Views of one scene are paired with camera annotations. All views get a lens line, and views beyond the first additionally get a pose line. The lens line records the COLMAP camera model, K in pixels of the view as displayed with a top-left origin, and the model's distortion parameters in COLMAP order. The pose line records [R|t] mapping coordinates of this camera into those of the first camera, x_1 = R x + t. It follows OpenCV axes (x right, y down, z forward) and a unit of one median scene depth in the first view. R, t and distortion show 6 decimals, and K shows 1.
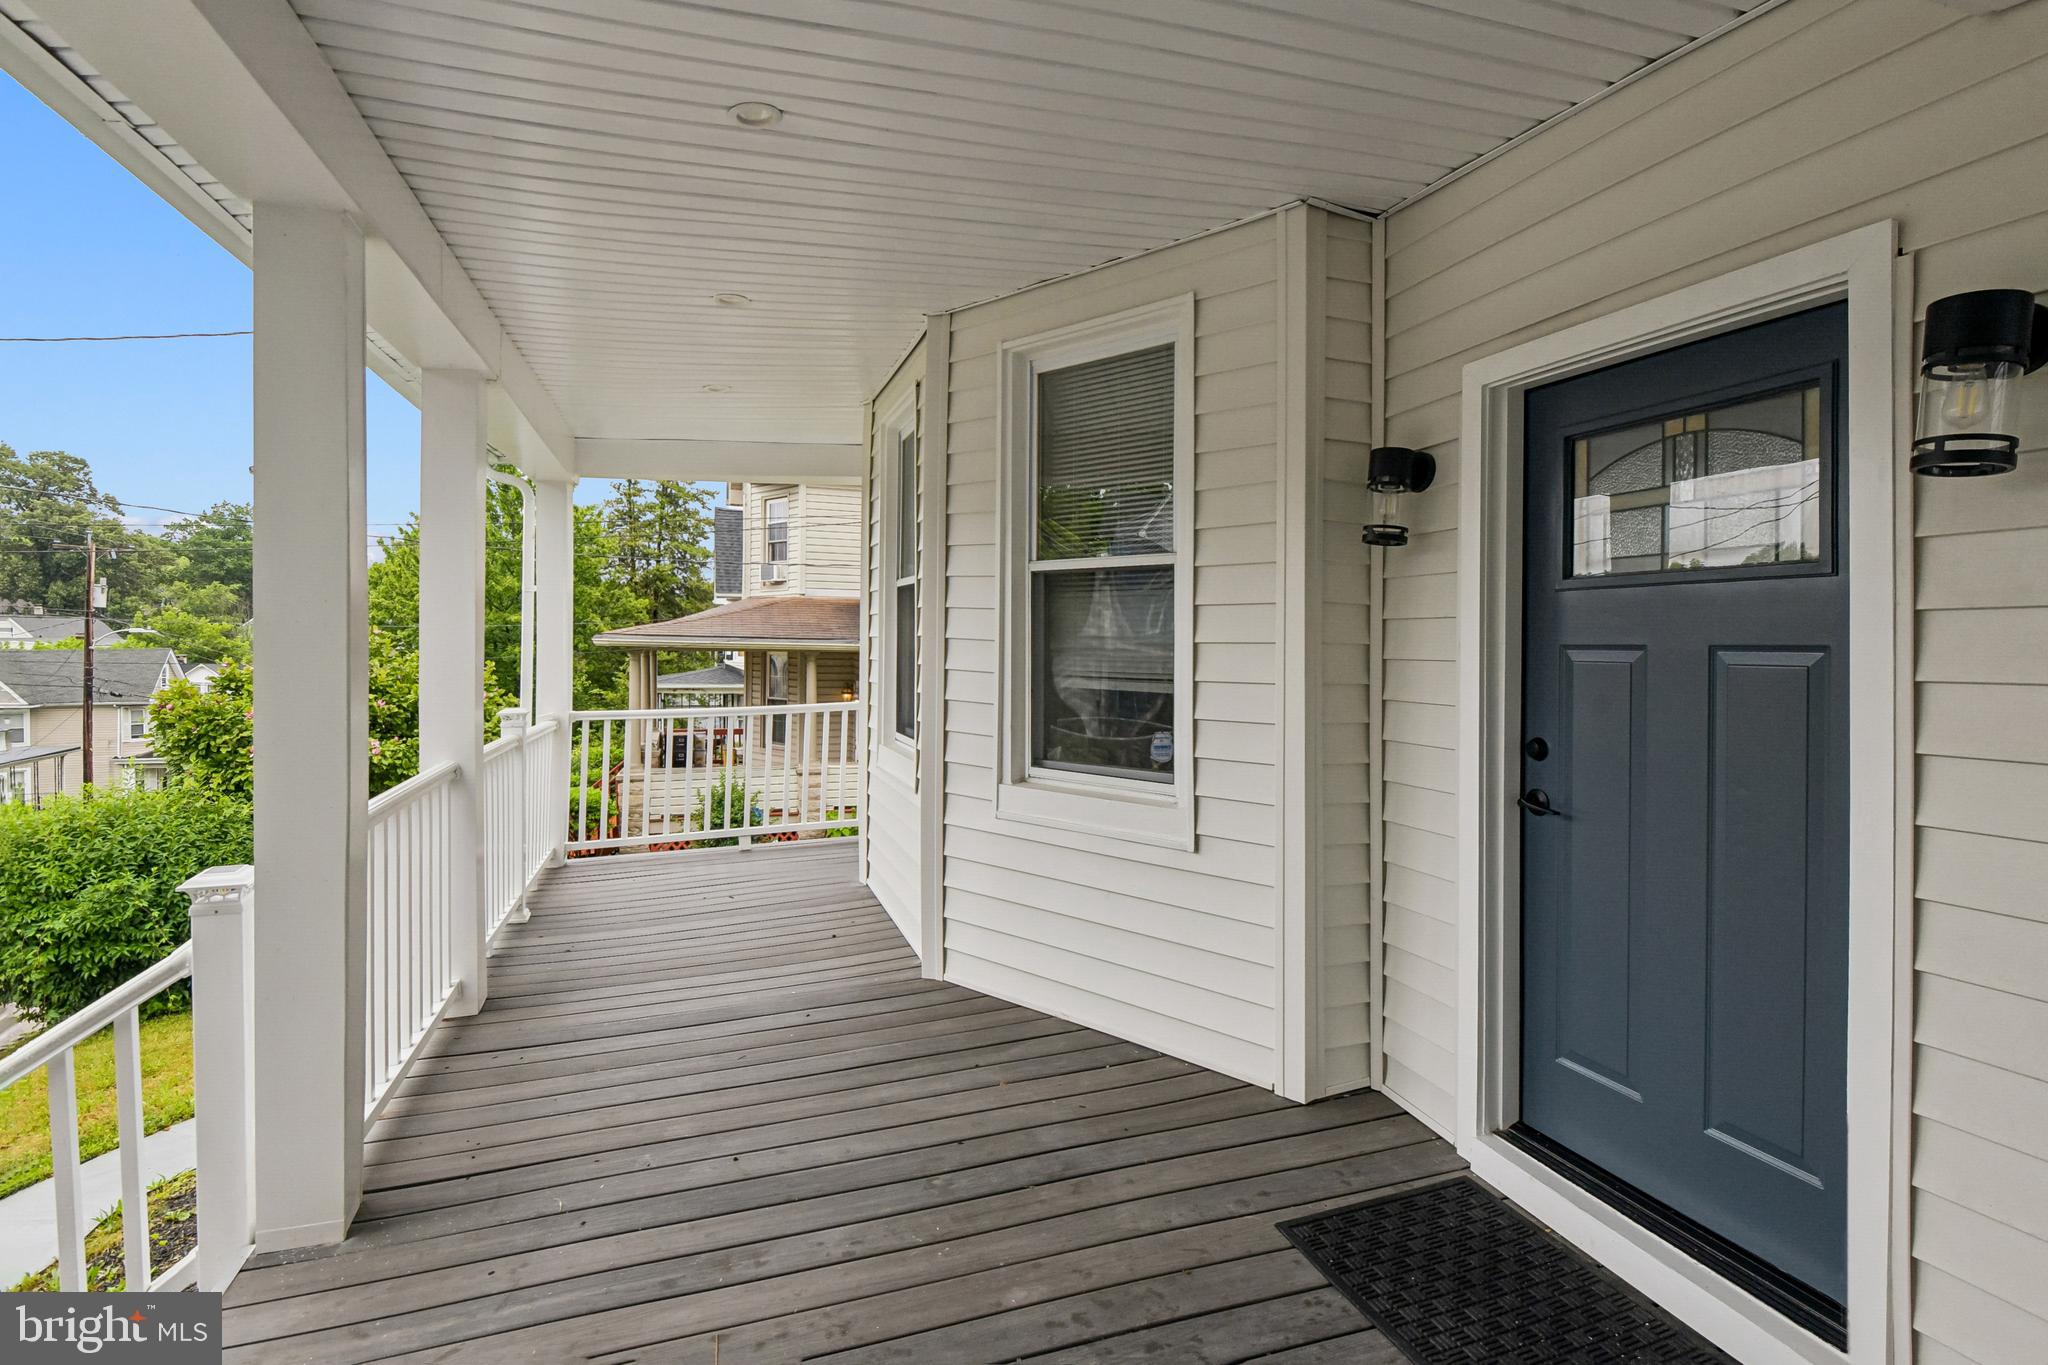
lens RADIAL K [[985.8, 0, 1016.1], [0, 985.8, 649.7], [0, 0, 1]] dist [0.019105, -0.012069]
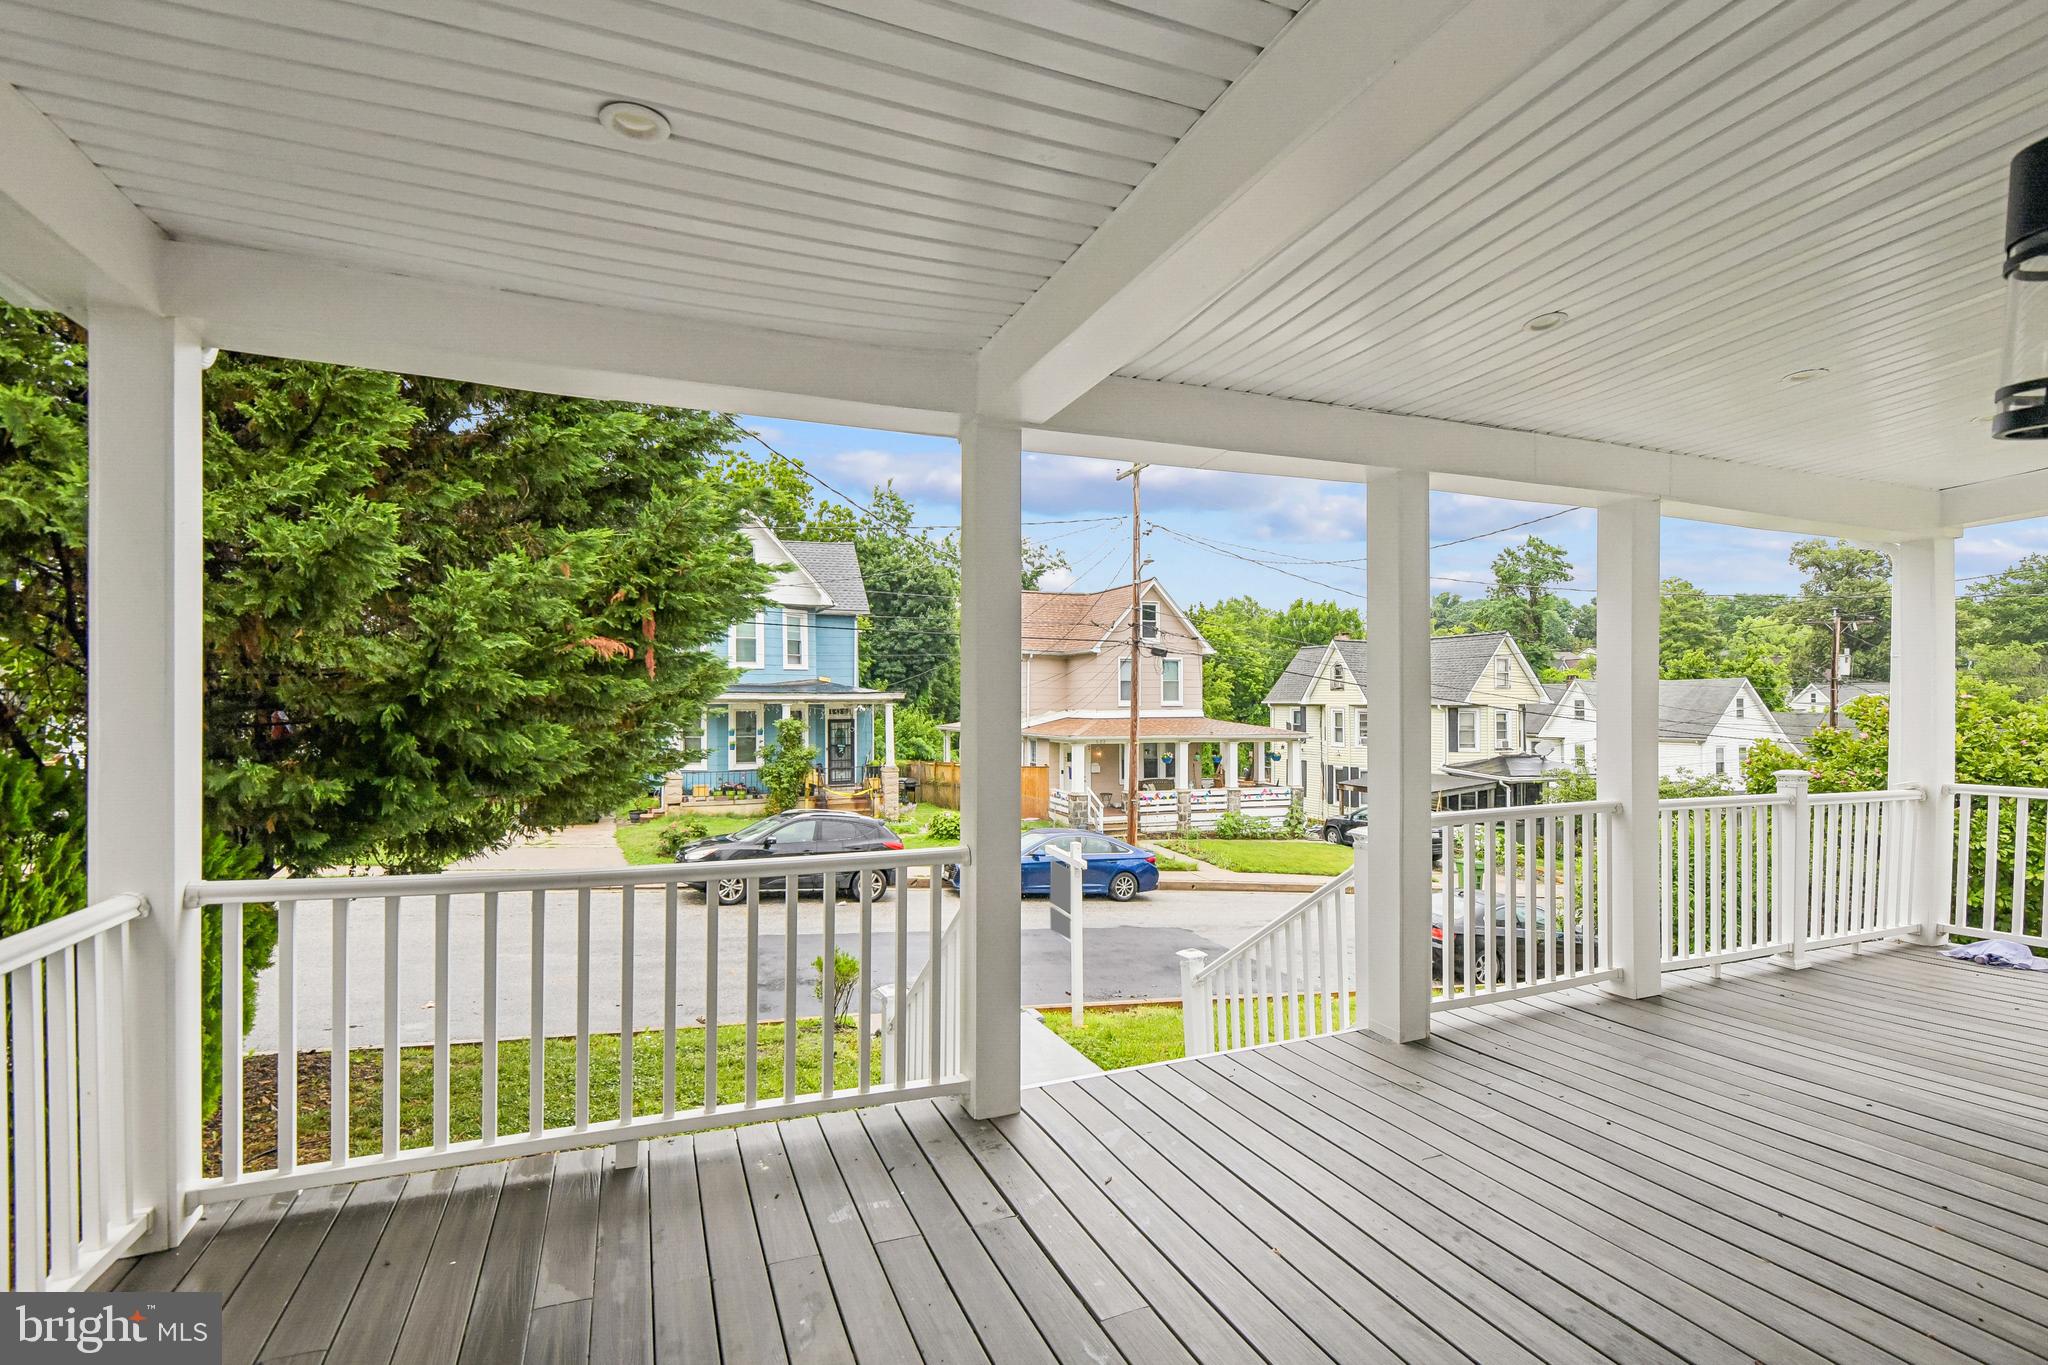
lens RADIAL K [[938.7, 0, 1029.8], [0, 938.7, 701.6], [0, 0, 1]] dist [0.034946, -0.027950]
pose [[0.067016, -0.005768, -0.997735, 0.707509], [-0.006033, 0.999963, -0.006186, -0.005539], [0.997734, 0.006434, 0.066979, 0.152914]]
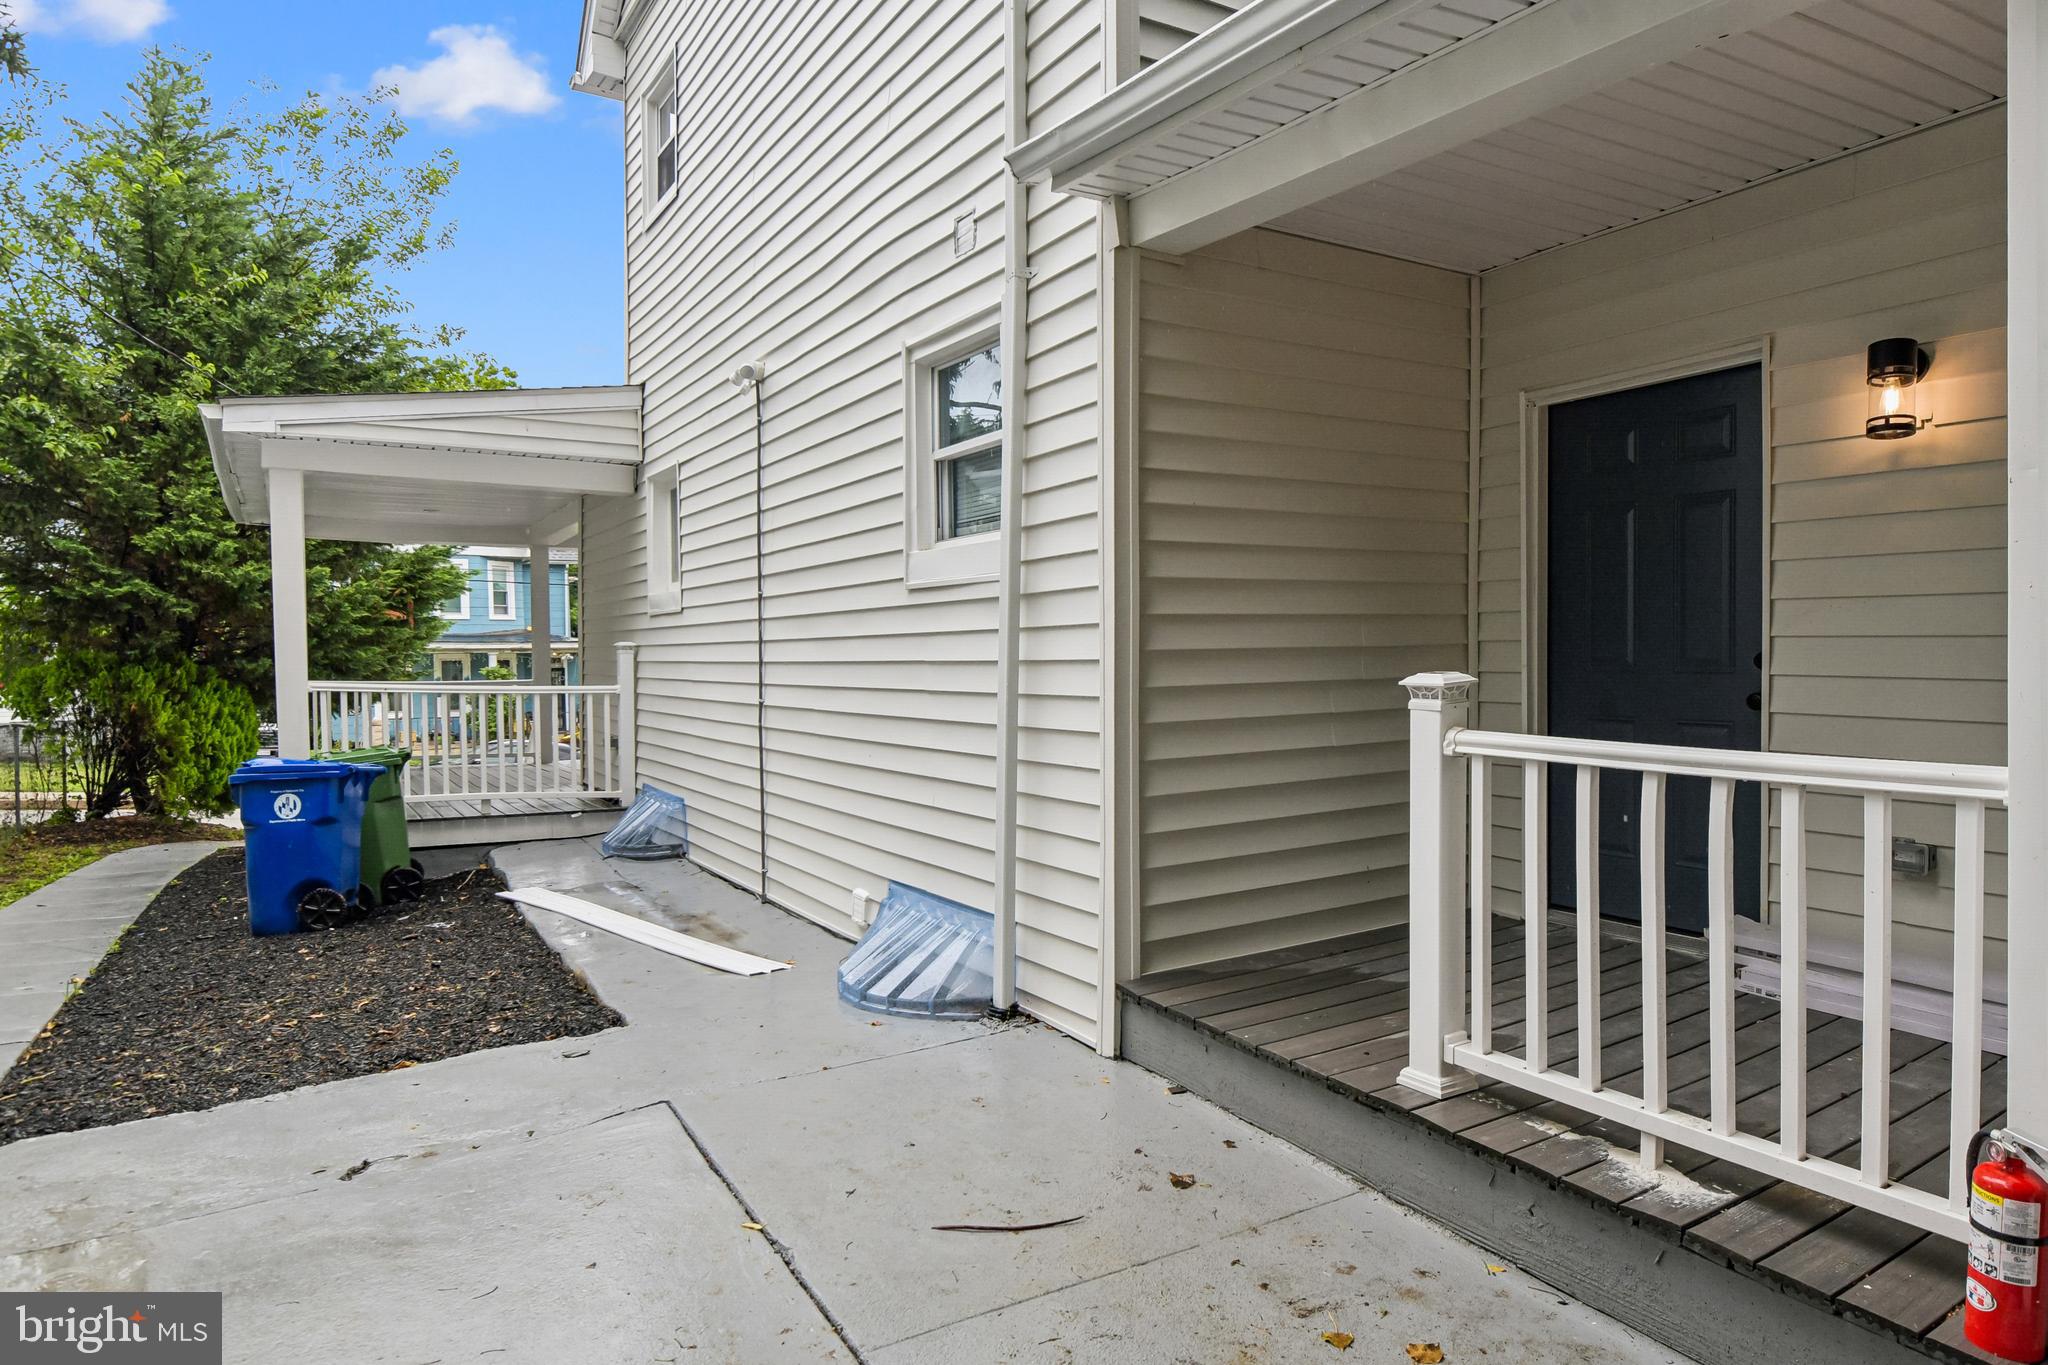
lens RADIAL K [[1148.1, 0, 1024.0], [0, 1148.1, 682.5], [0, 0, 1]] dist [0.000932, -0.000005]
pose [[0.236687, 0.015568, -0.971461, 3.902806], [0.001287, 0.999866, 0.016337, 0.089110], [0.971585, -0.005117, 0.236635, 0.855469]]
